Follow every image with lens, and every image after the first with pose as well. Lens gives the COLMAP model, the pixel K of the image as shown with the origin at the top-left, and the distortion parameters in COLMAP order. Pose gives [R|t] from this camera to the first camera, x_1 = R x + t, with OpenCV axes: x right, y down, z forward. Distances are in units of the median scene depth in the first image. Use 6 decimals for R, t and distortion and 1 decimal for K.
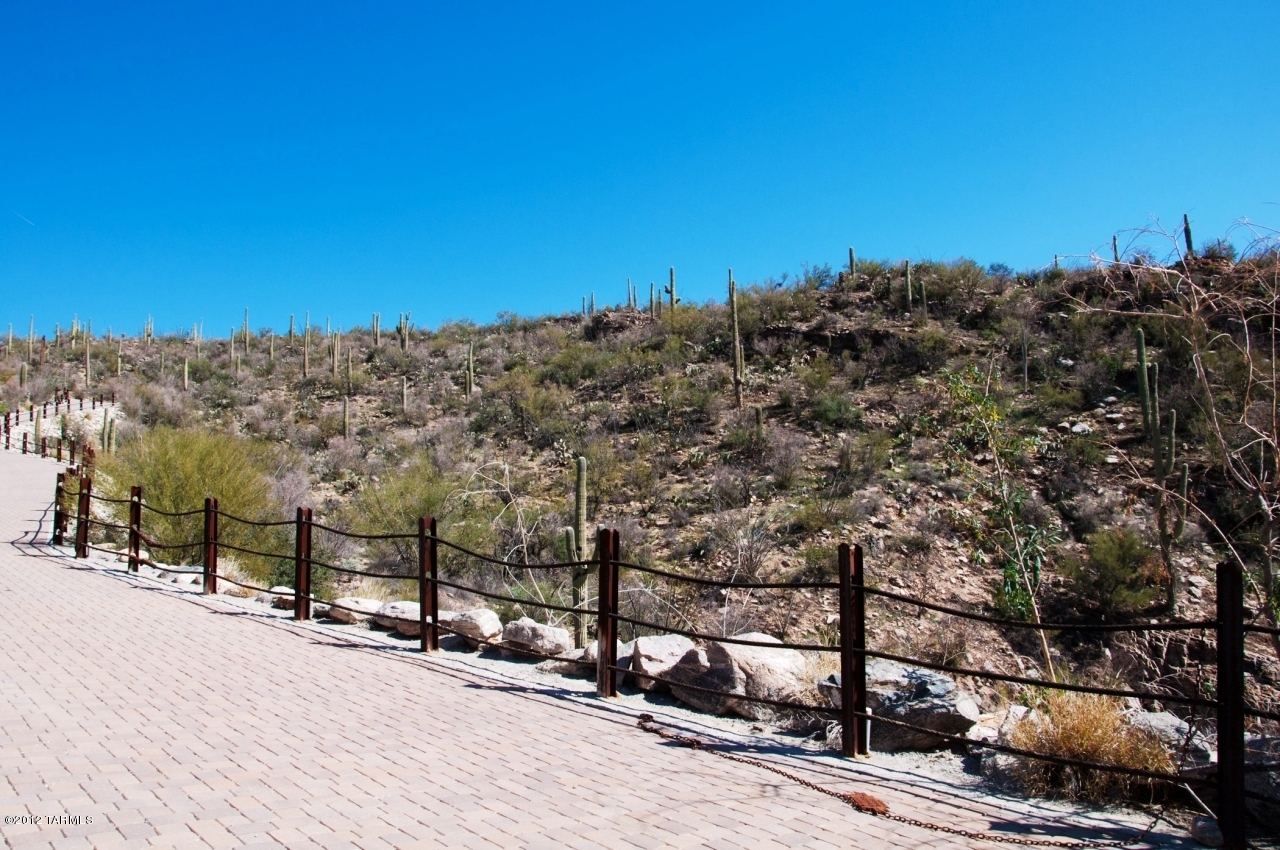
lens RADIAL K [[1005.8, 0, 636.1], [0, 1005.8, 426.2], [0, 0, 1]] dist [-0.158237, 0.120057]
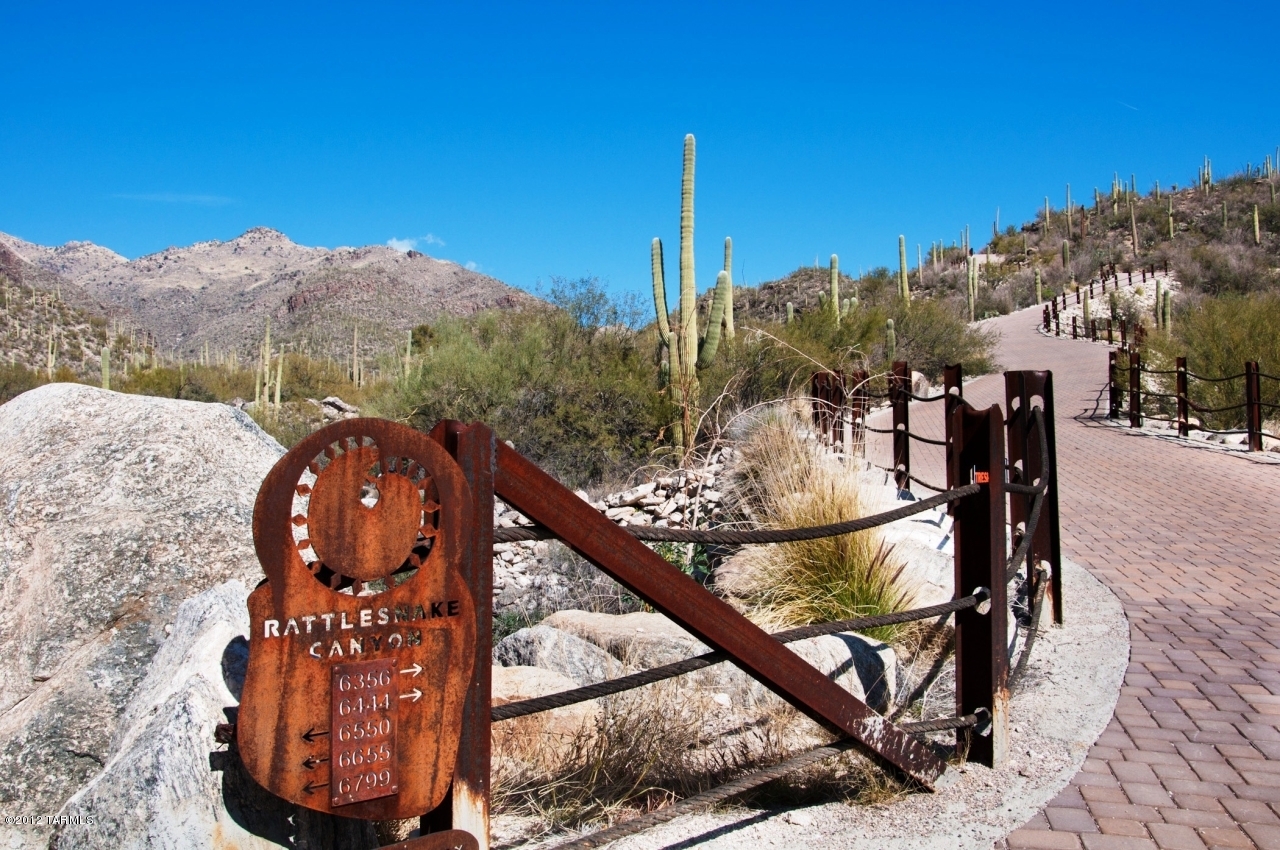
lens RADIAL K [[1249.3, 0, 634.9], [0, 1249.3, 428.6], [0, 0, 1]] dist [-0.097742, 0.278207]
pose [[0.614189, -0.019845, -0.788909, 0.064840], [0.106949, 0.992554, 0.058295, -0.001269], [0.781878, -0.120177, 0.611738, -0.106900]]
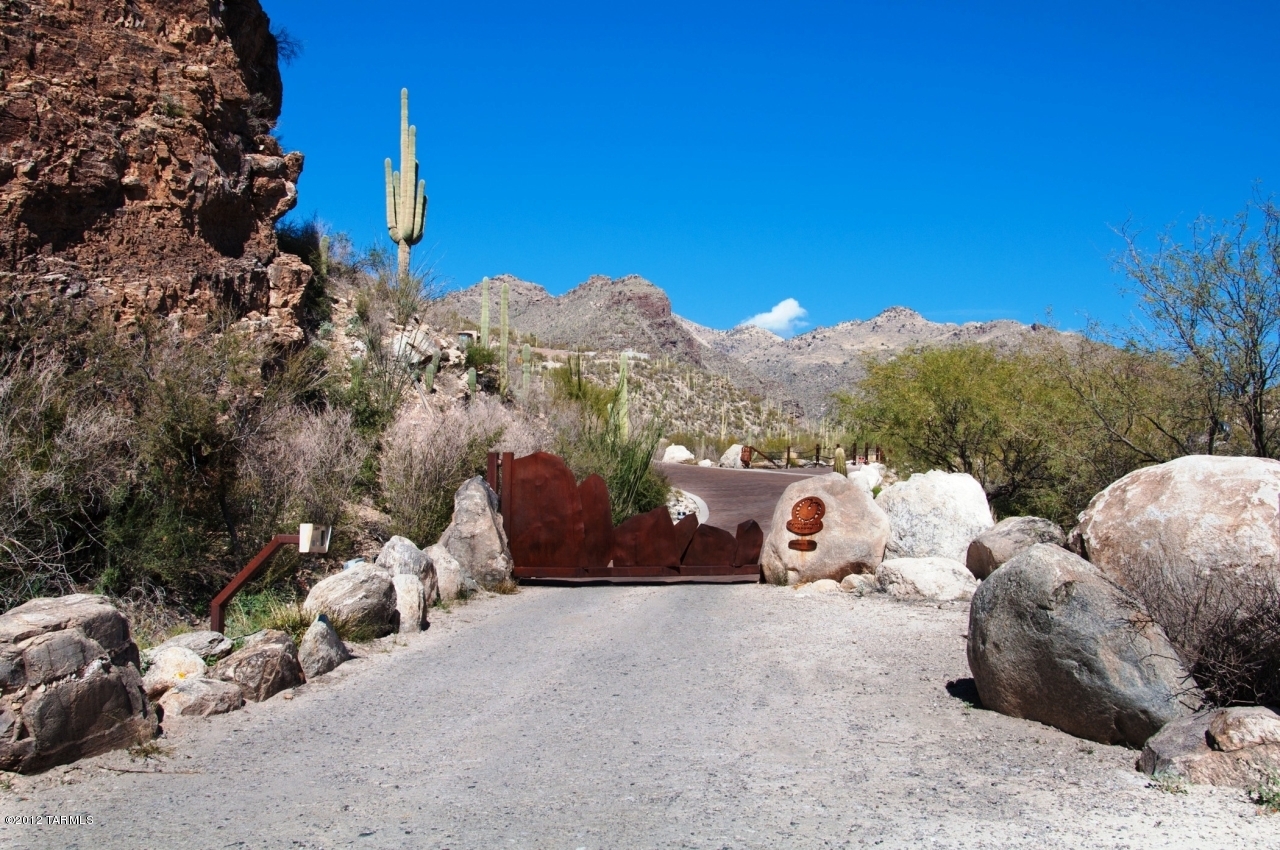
lens RADIAL K [[1281.4, 0, 632.9], [0, 1281.4, 425.7], [0, 0, 1]] dist [-0.061860, 0.232021]
pose [[0.155501, -0.062005, -0.985888, 1.587199], [0.092190, 0.994583, -0.048011, 0.040752], [0.983524, -0.083423, 0.160375, -0.478013]]
